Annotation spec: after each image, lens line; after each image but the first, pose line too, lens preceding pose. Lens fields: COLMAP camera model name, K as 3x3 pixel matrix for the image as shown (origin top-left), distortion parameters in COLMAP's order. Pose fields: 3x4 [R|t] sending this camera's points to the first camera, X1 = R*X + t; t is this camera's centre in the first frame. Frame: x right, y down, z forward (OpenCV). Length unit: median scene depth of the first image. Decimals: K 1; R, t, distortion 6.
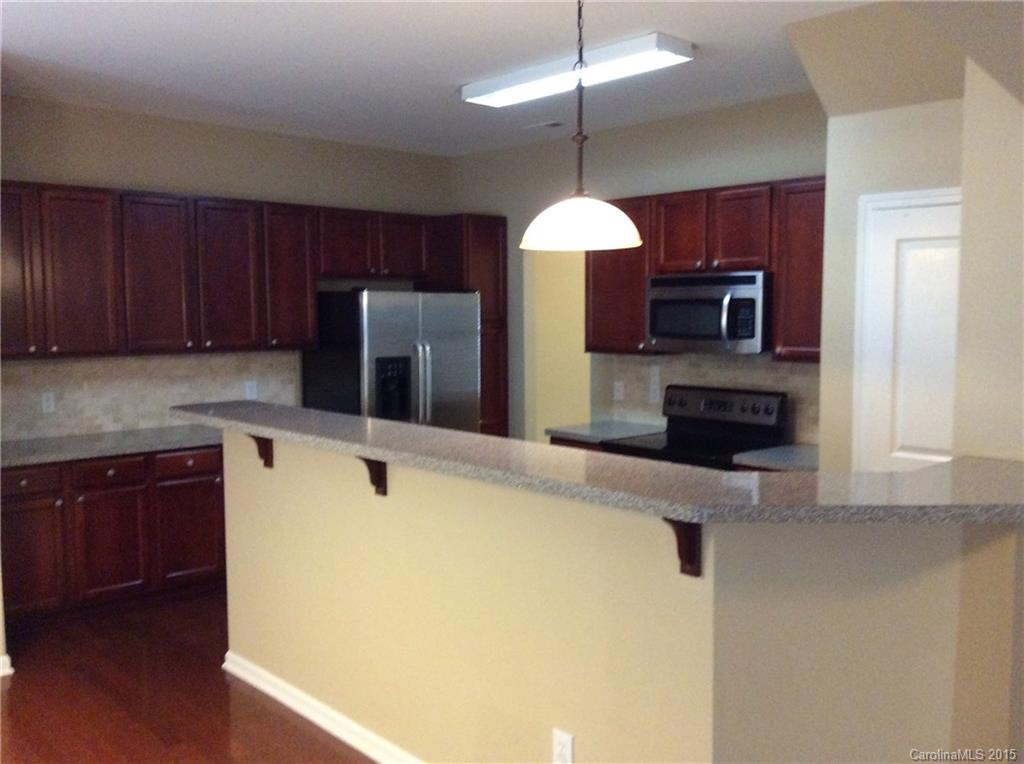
lens RADIAL K [[935.5, 0, 495.1], [0, 935.5, 385.8], [0, 0, 1]] dist [0.150647, -0.170308]
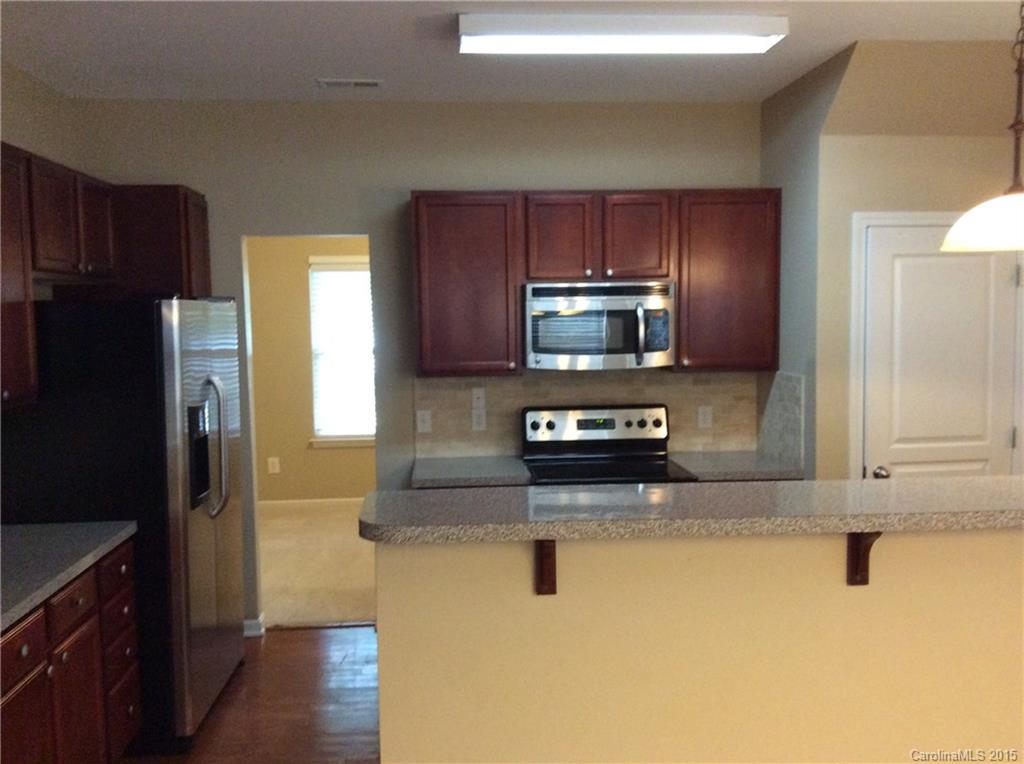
lens RADIAL K [[935.5, 0, 495.1], [0, 935.5, 385.8], [0, 0, 1]] dist [0.150647, -0.170308]
pose [[0.617557, -0.065230, 0.783816, -0.500800], [0.079540, 0.996626, 0.020272, -0.039933], [-0.782494, 0.049826, 0.620662, 0.451836]]
